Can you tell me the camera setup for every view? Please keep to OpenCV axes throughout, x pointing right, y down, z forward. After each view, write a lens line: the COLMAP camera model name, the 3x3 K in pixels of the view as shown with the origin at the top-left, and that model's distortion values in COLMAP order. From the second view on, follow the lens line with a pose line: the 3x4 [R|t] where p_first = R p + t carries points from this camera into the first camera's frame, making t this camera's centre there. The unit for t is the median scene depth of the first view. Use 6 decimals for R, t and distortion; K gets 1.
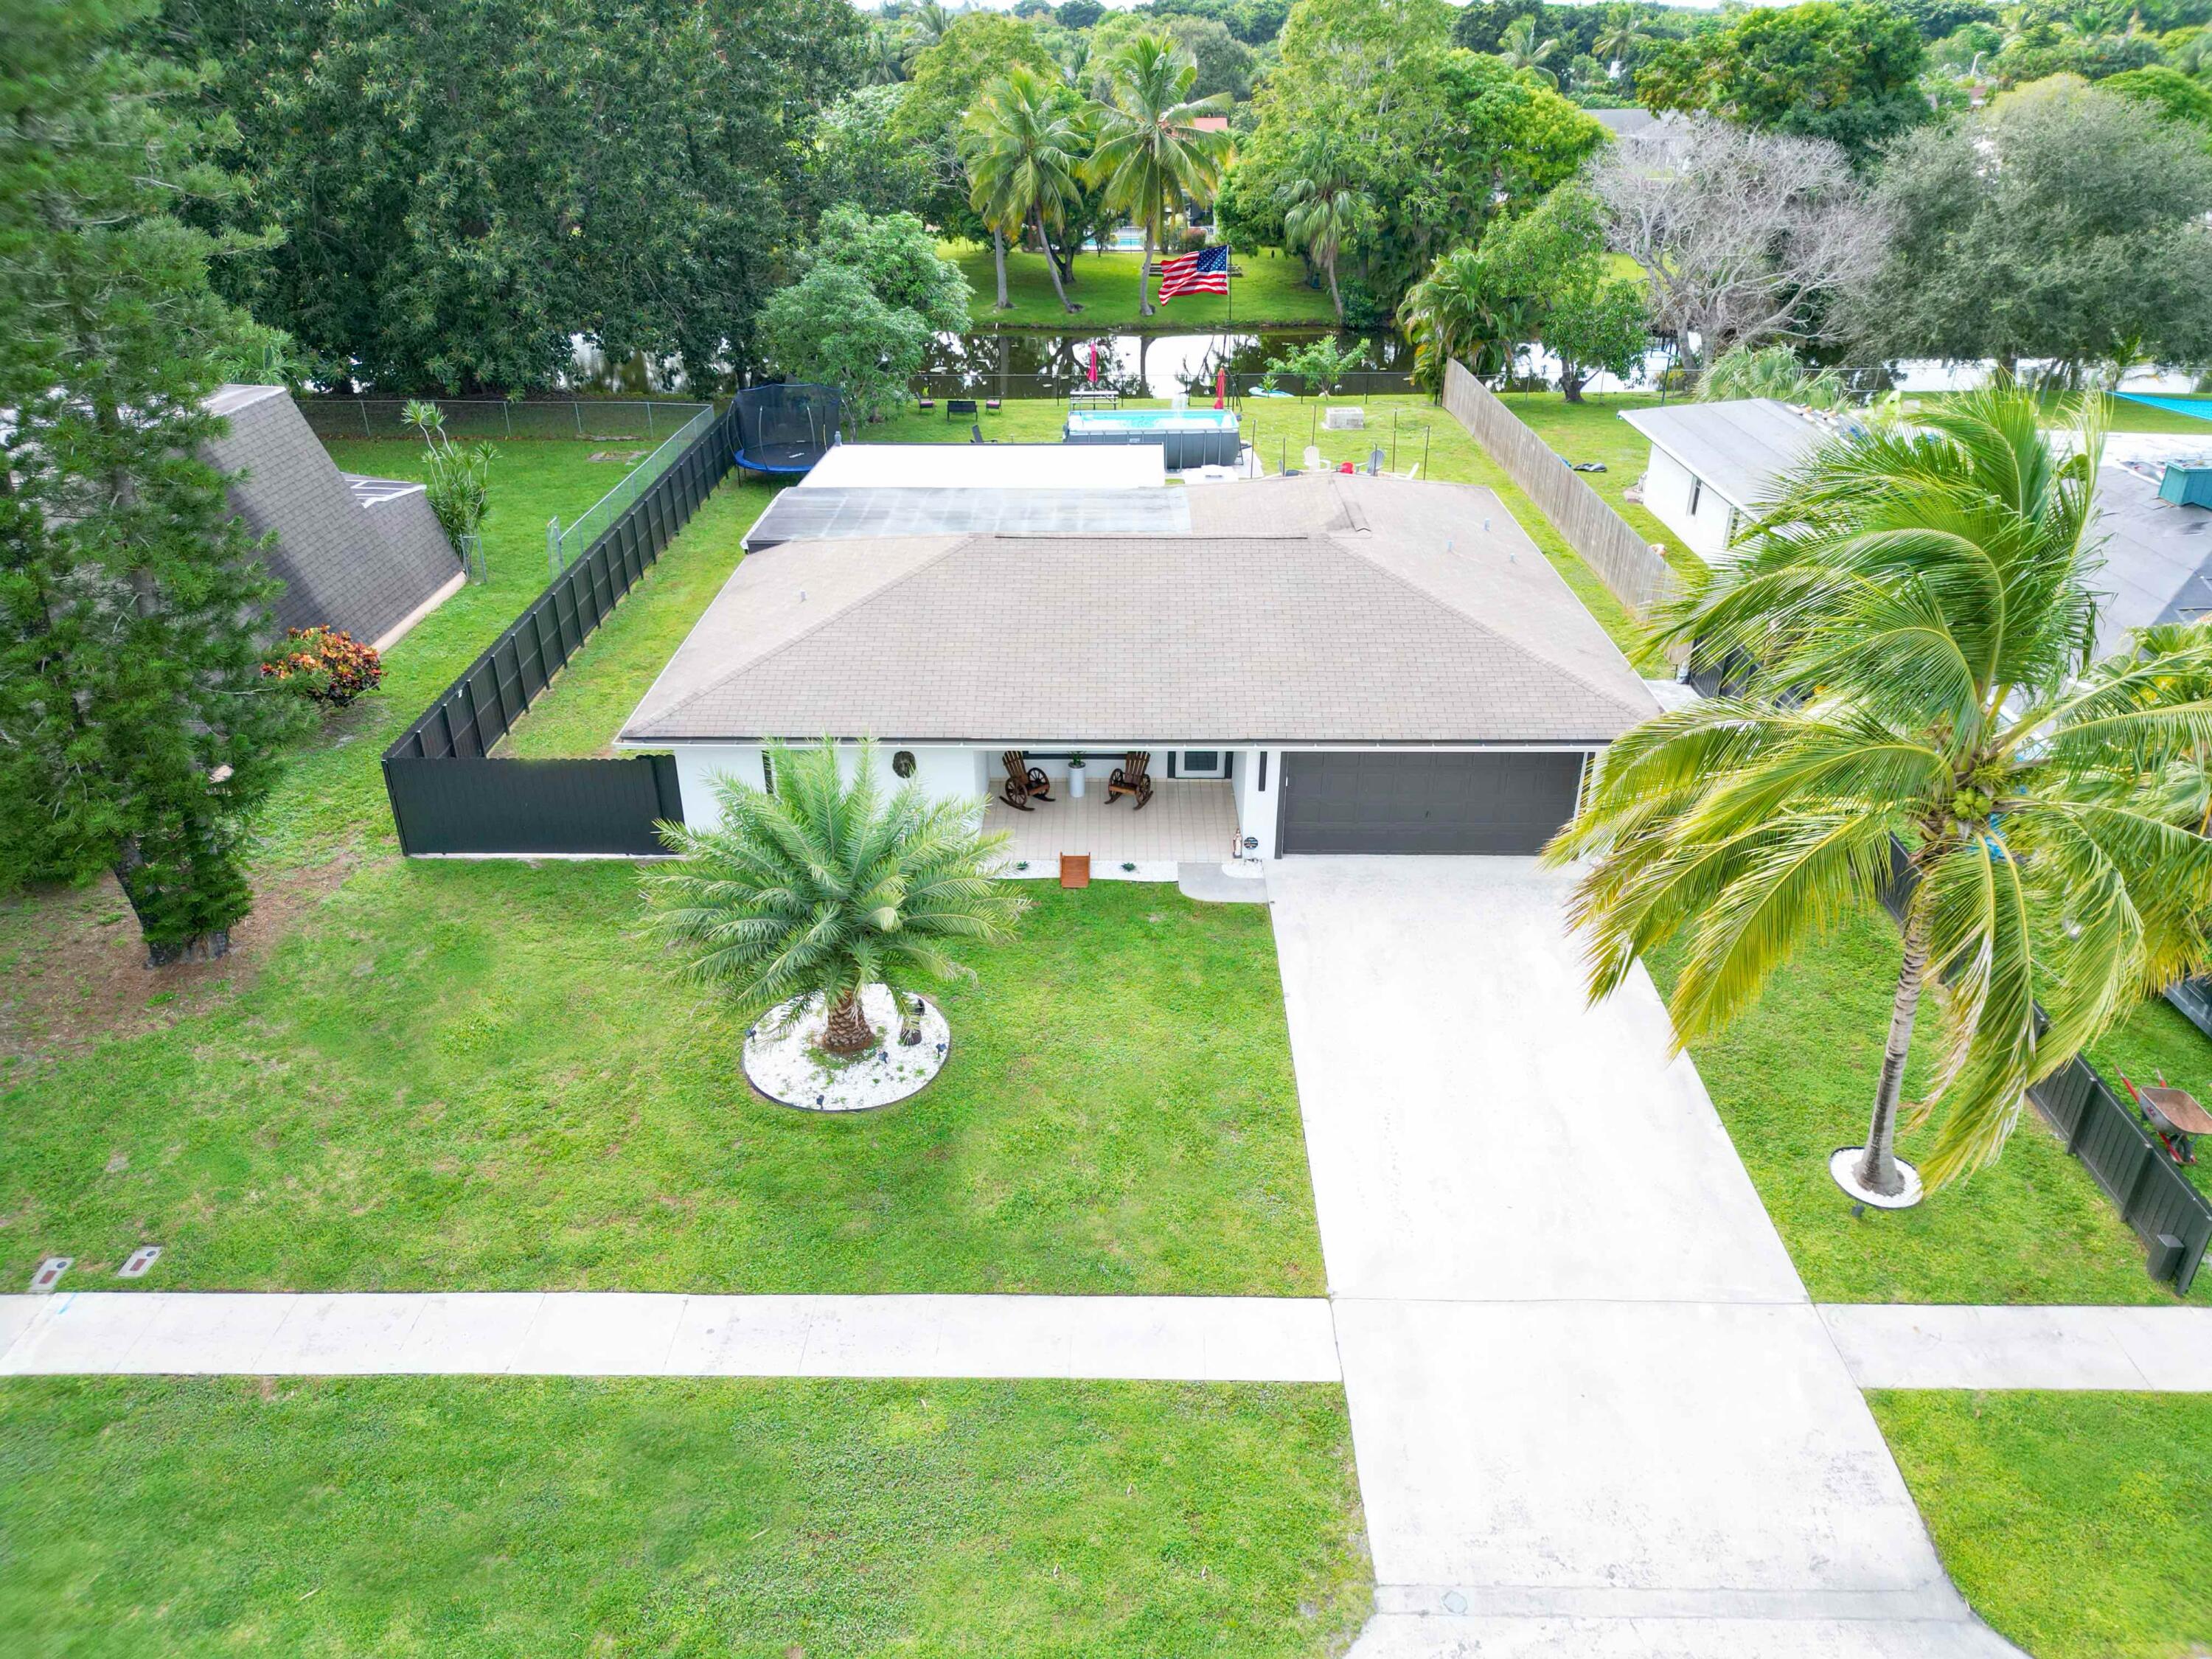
lens RADIAL K [[1573.5, 0, 1093.4], [0, 1573.5, 846.4], [0, 0, 1]] dist [0.050958, -0.035769]
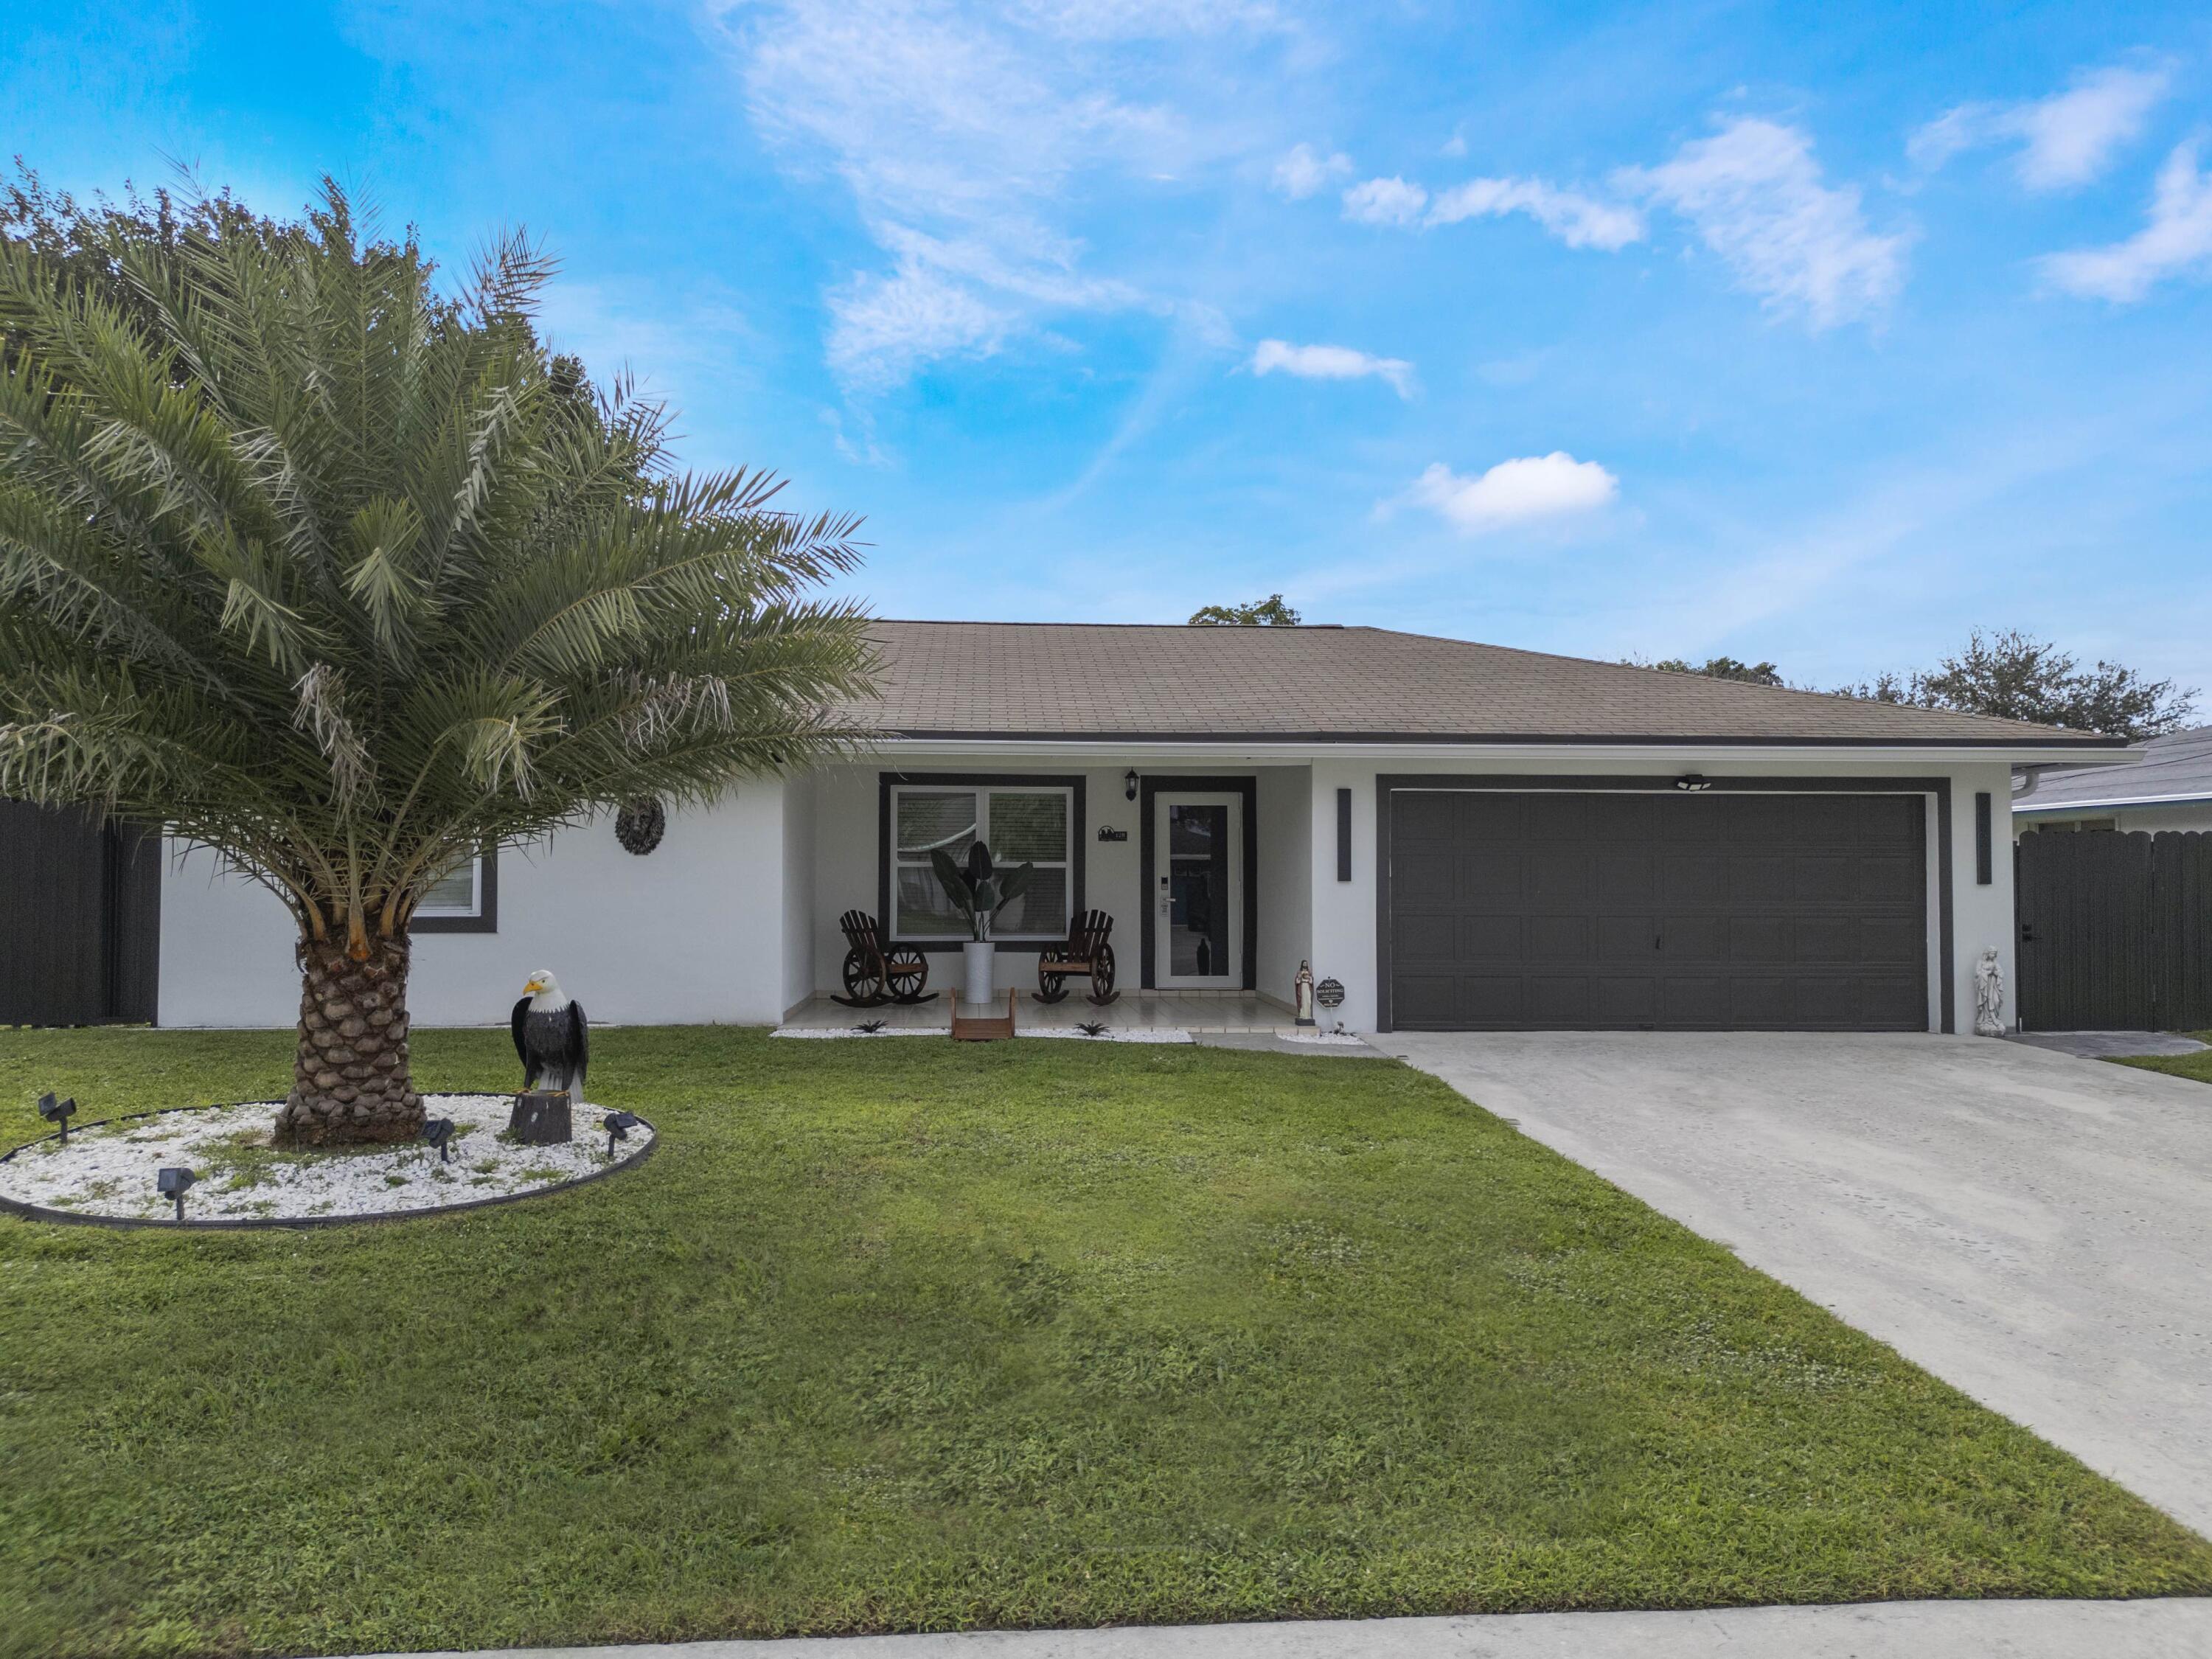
lens RADIAL K [[1597.1, 0, 1106.0], [0, 1597.1, 829.5], [0, 0, 1]] dist [0.049818, -0.049992]
pose [[0.995661, 0.014783, 0.091871, -0.020235], [0.033061, 0.866686, -0.497757, 0.210509], [-0.086982, 0.498634, 0.862437, 0.546897]]
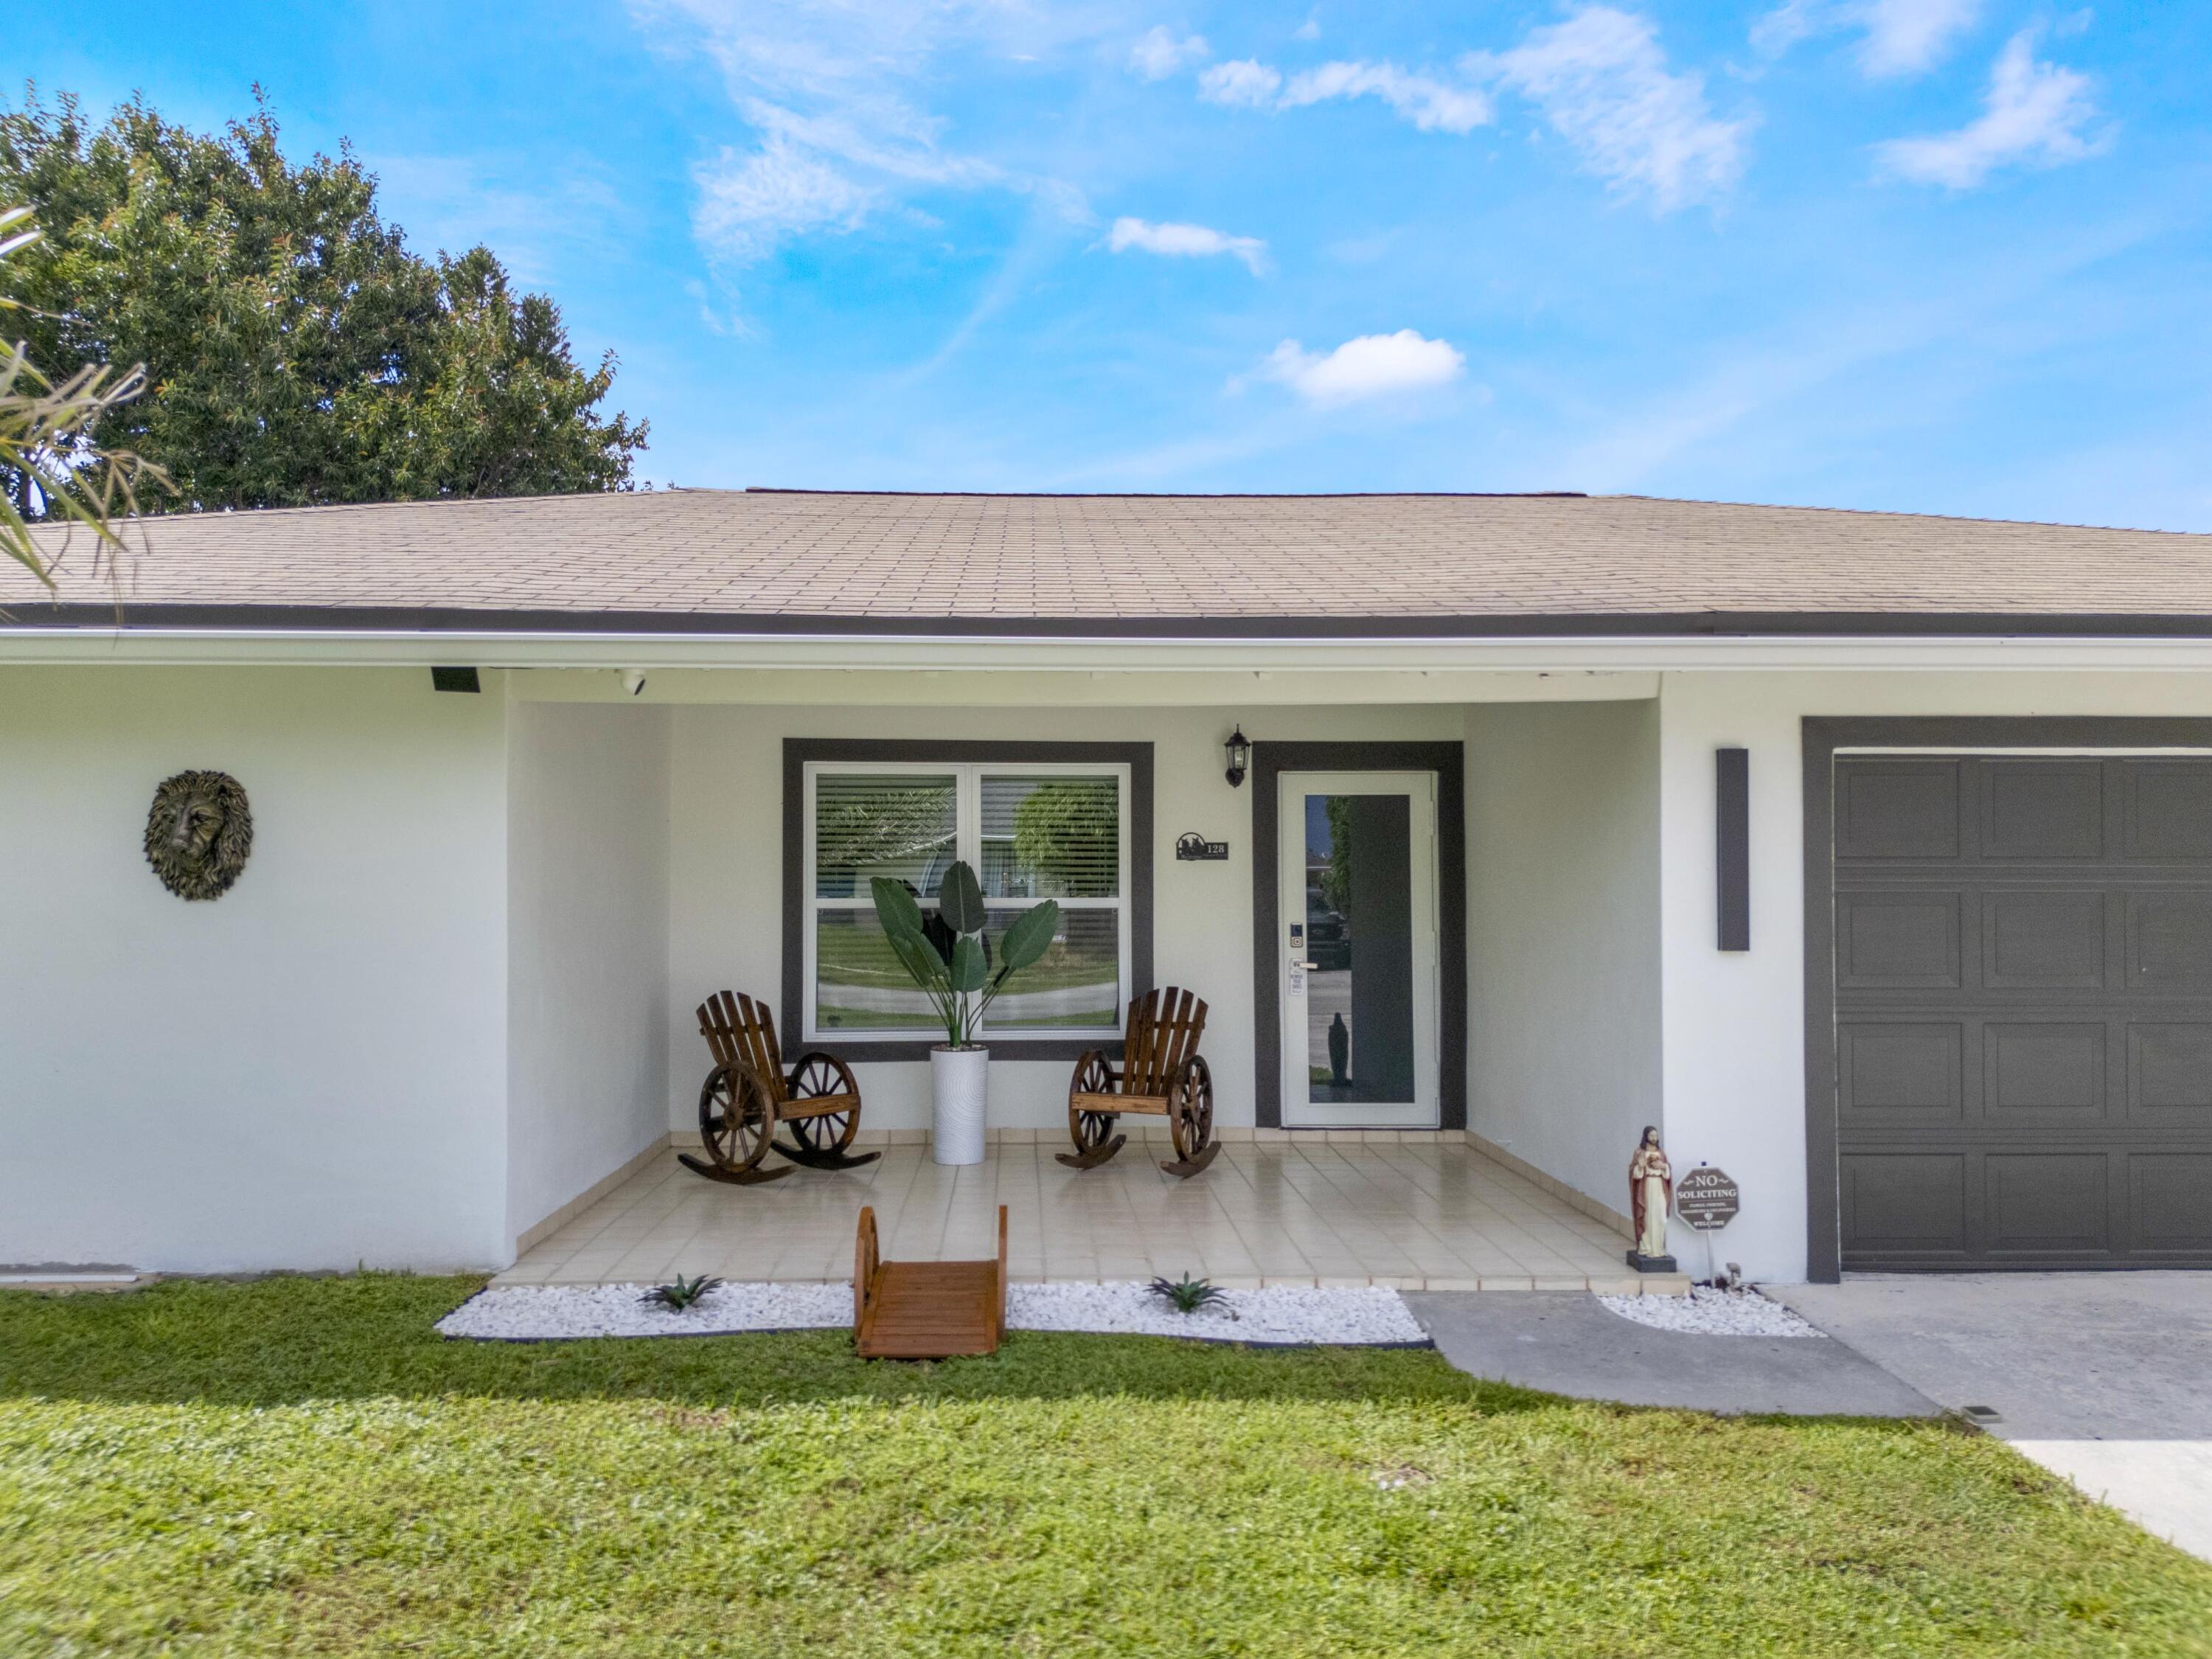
lens RADIAL K [[1573.5, 0, 1093.4], [0, 1573.5, 846.4], [0, 0, 1]] dist [0.050958, -0.035769]
pose [[0.998372, 0.009499, 0.056248, -0.002820], [0.019500, 0.869813, -0.492997, 0.066832], [-0.053608, 0.493291, 0.868211, 0.794568]]
